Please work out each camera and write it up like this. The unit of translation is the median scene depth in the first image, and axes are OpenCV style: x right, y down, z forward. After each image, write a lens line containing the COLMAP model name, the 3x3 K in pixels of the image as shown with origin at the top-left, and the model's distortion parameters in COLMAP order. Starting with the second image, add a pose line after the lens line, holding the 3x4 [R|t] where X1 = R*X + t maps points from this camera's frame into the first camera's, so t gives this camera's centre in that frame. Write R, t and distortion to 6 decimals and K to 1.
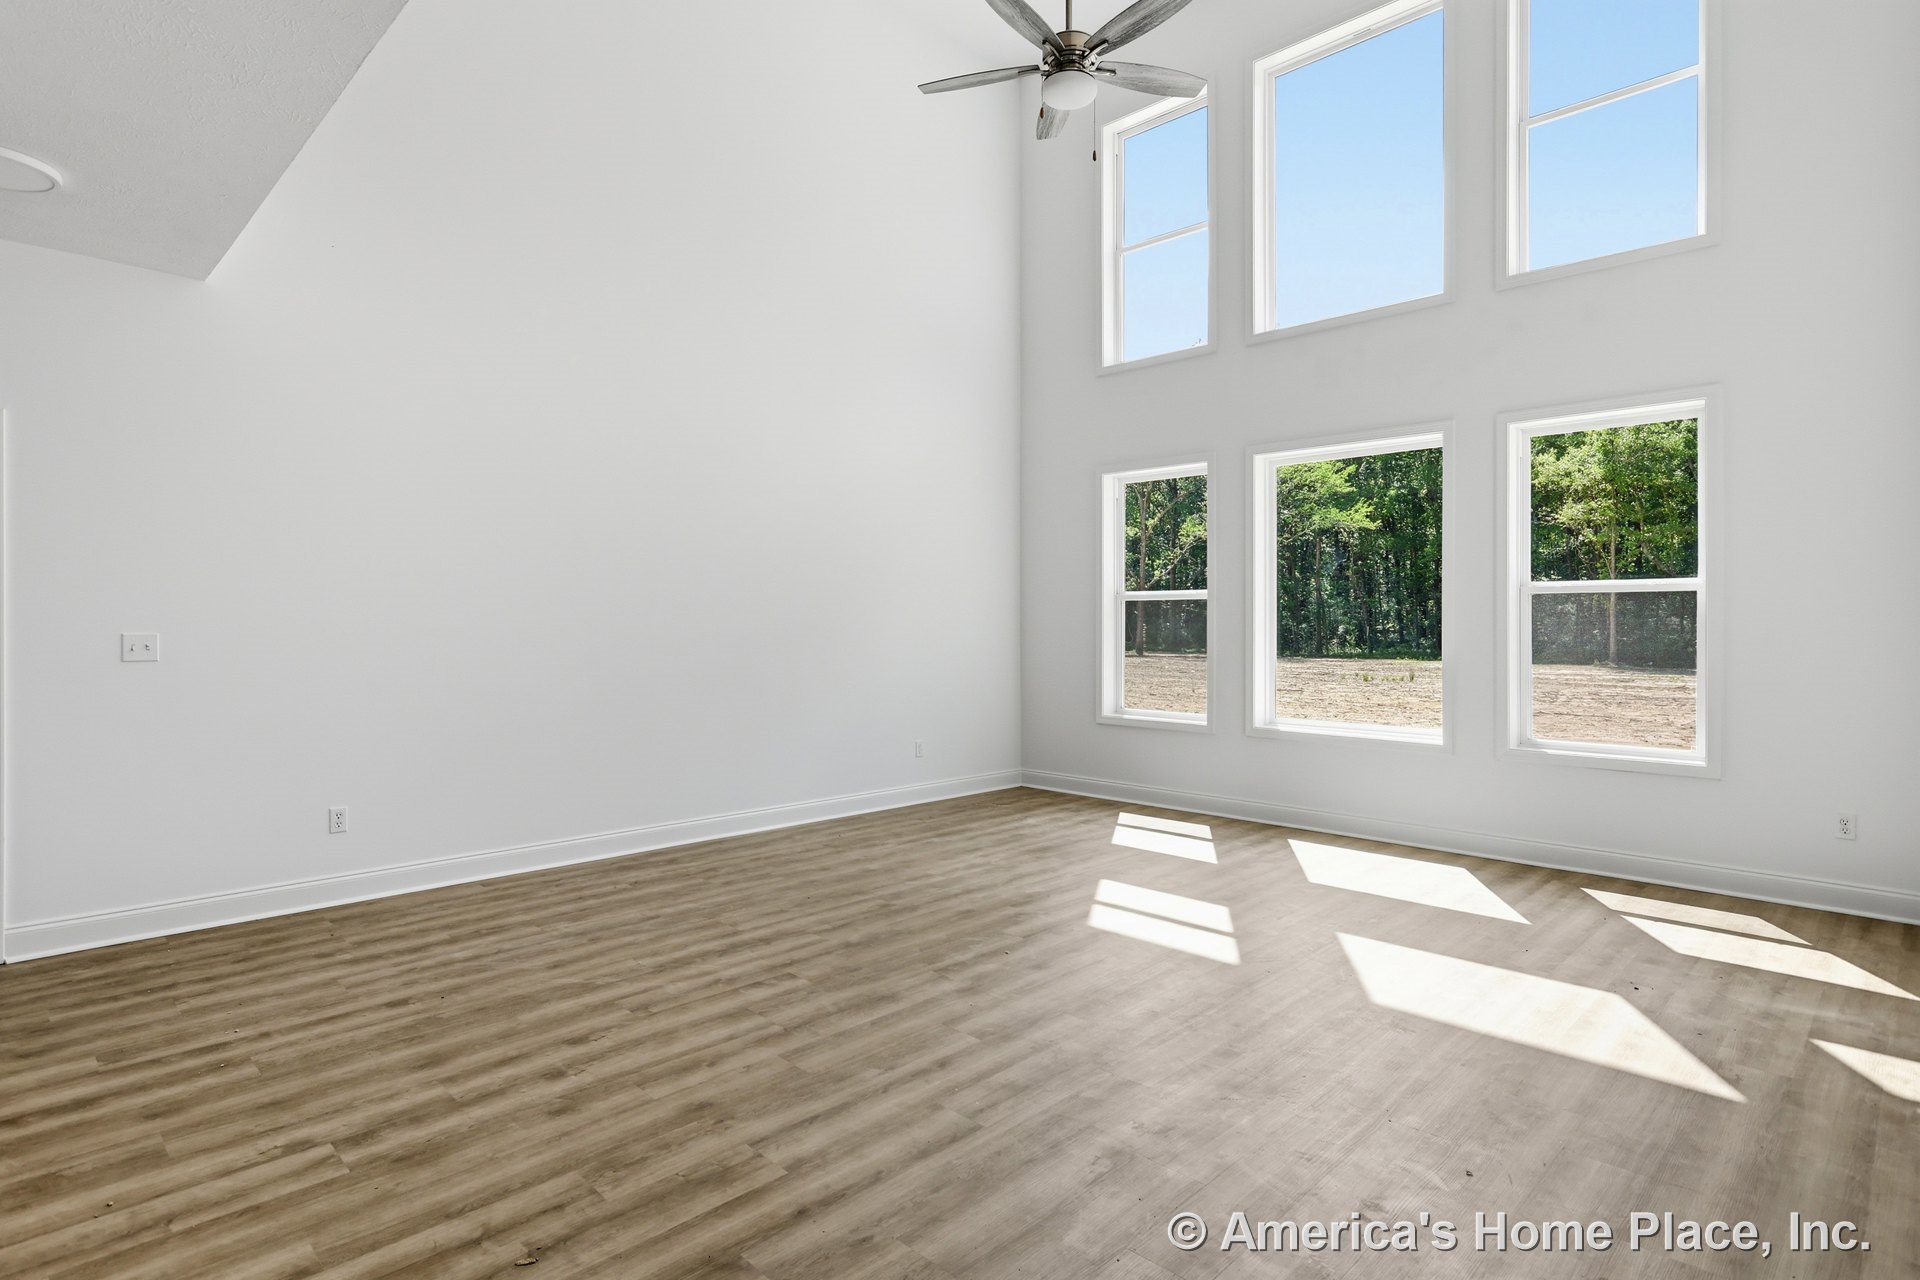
lens RADIAL K [[992.2, 0, 959.1], [0, 992.2, 617.1], [0, 0, 1]] dist [-0.003064, 0.000010]
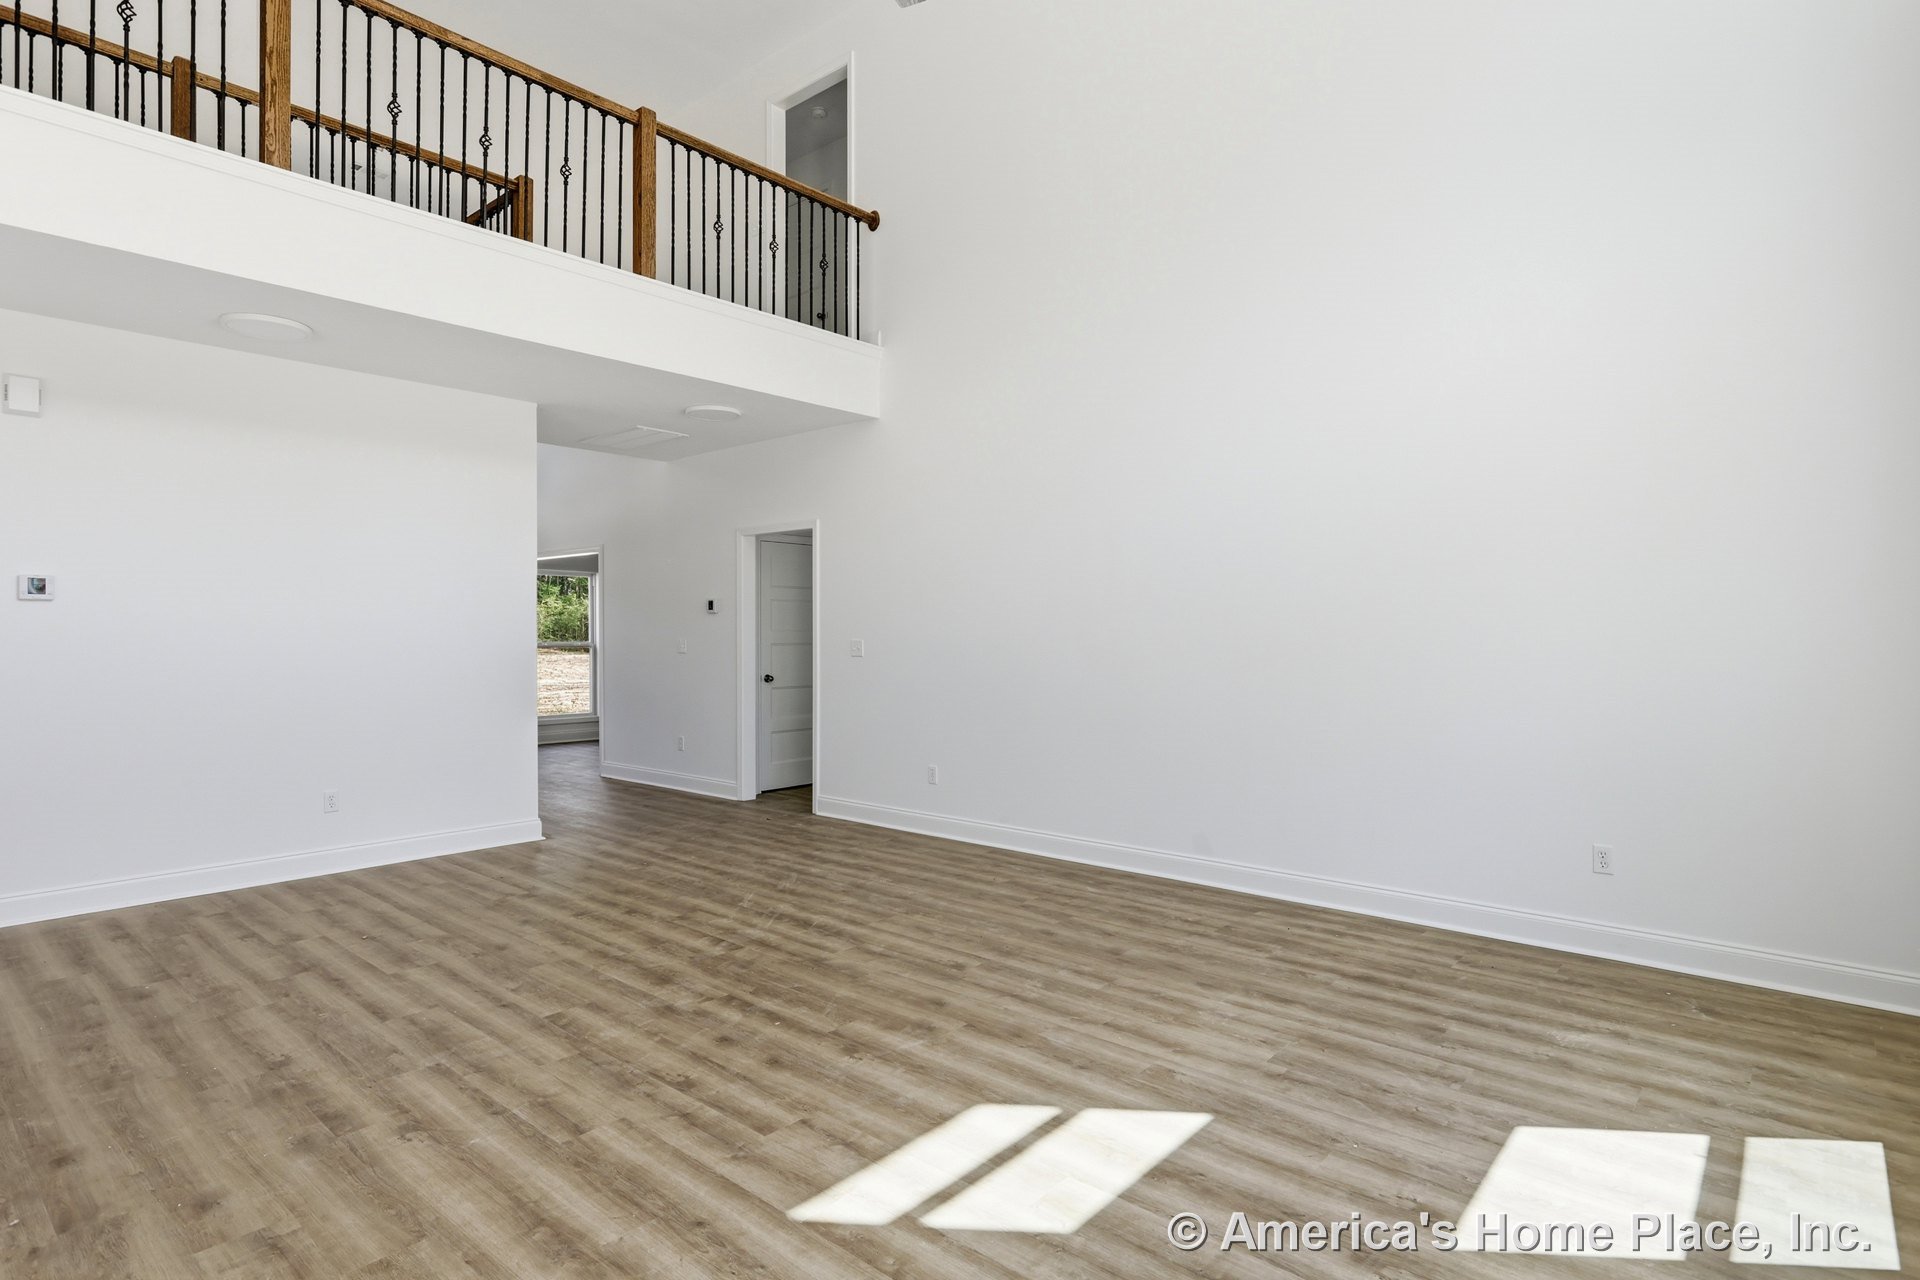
lens RADIAL K [[992.2, 0, 959.1], [0, 992.2, 617.1], [0, 0, 1]] dist [-0.003064, 0.000010]
pose [[0.063105, -0.017009, -0.997862, 0.976554], [0.004260, 0.999850, -0.016773, 0.006097], [0.997998, -0.003192, 0.063168, 1.184502]]
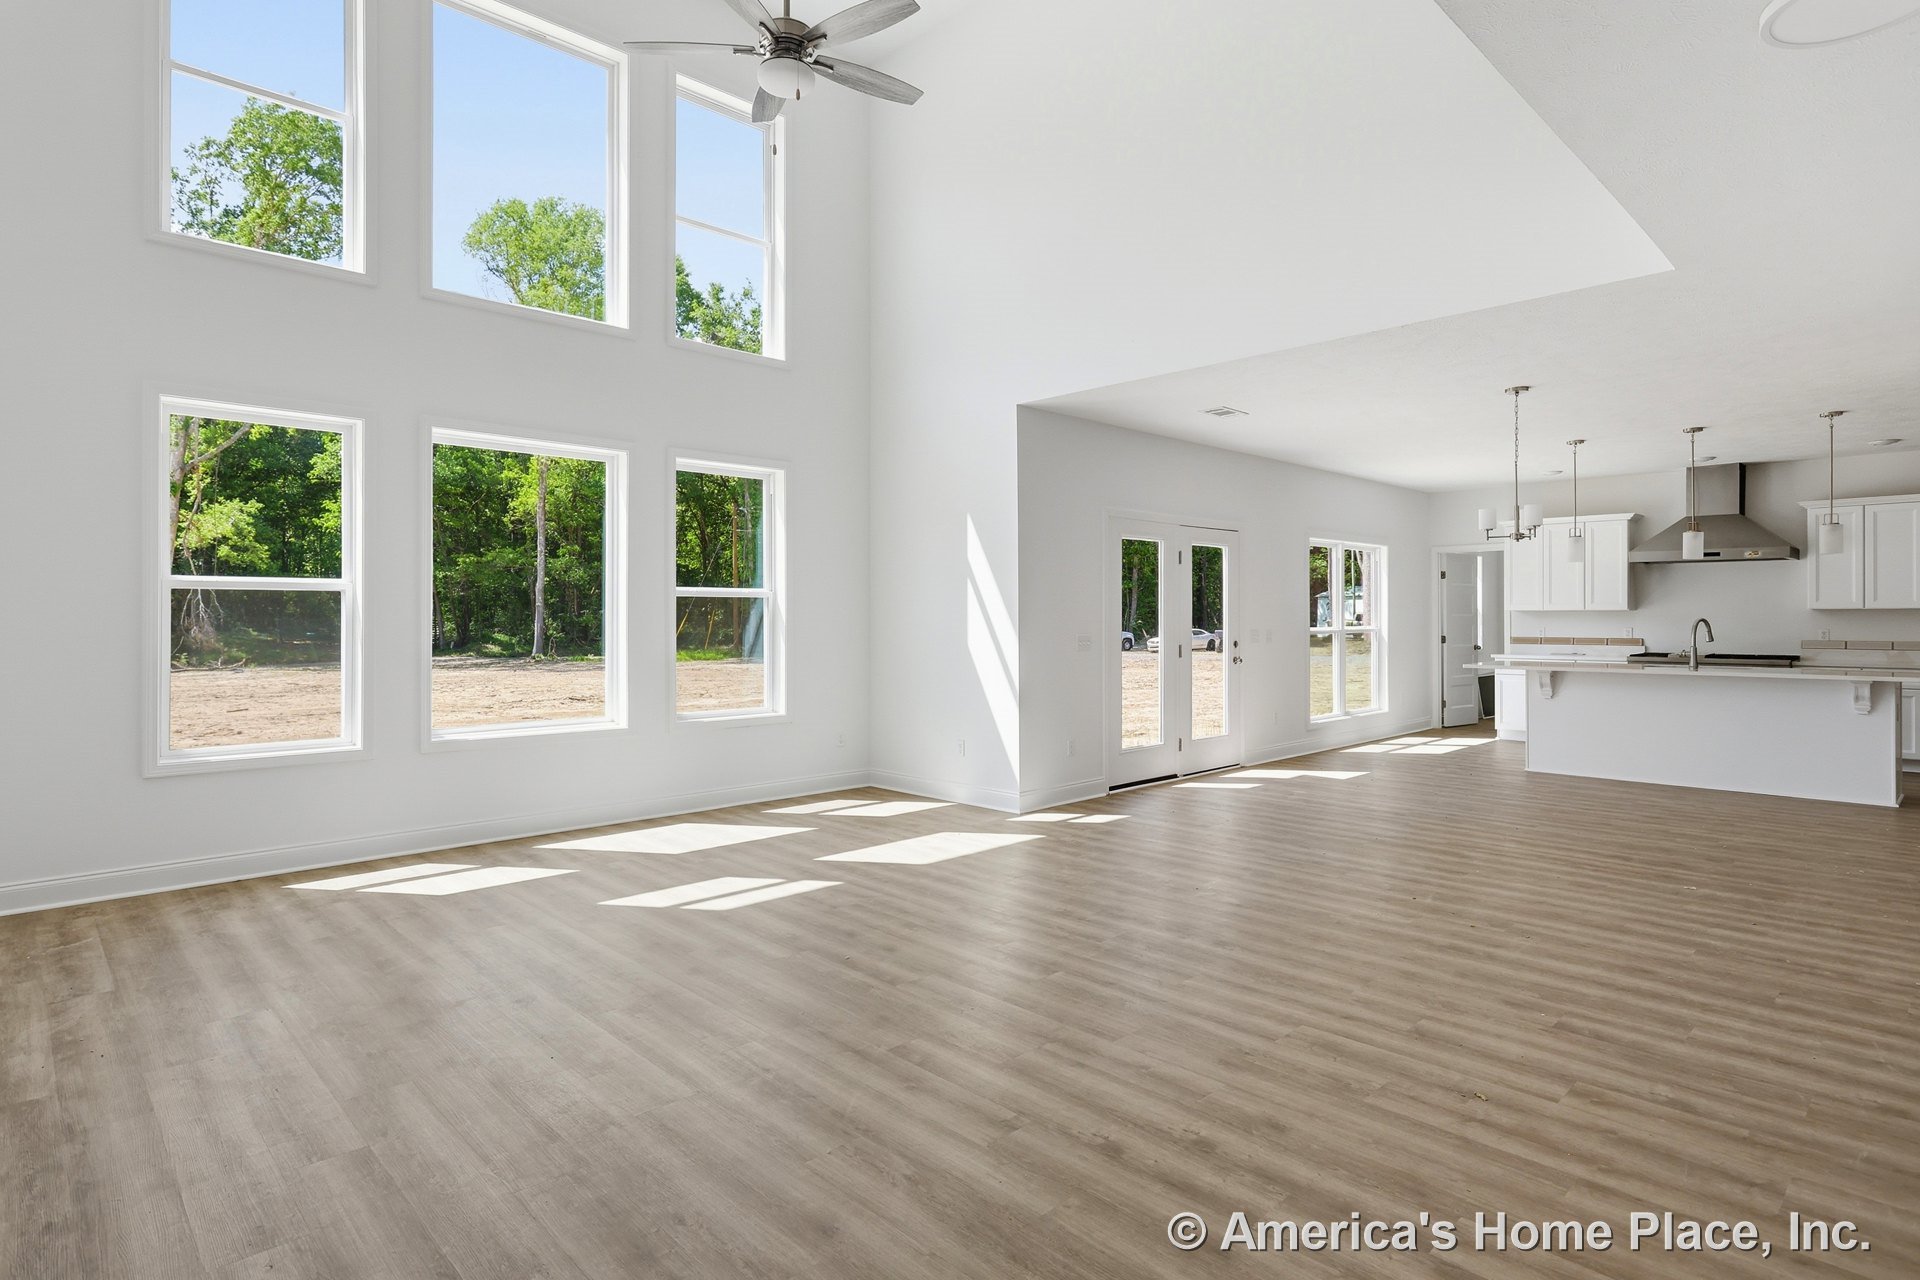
lens RADIAL K [[992.2, 0, 959.1], [0, 992.2, 617.1], [0, 0, 1]] dist [-0.003064, 0.000010]
pose [[0.024645, -0.000118, 0.999696, -0.997226], [-0.001290, 0.999999, 0.000149, 0.001680], [-0.999695, -0.001293, 0.024644, 0.930816]]
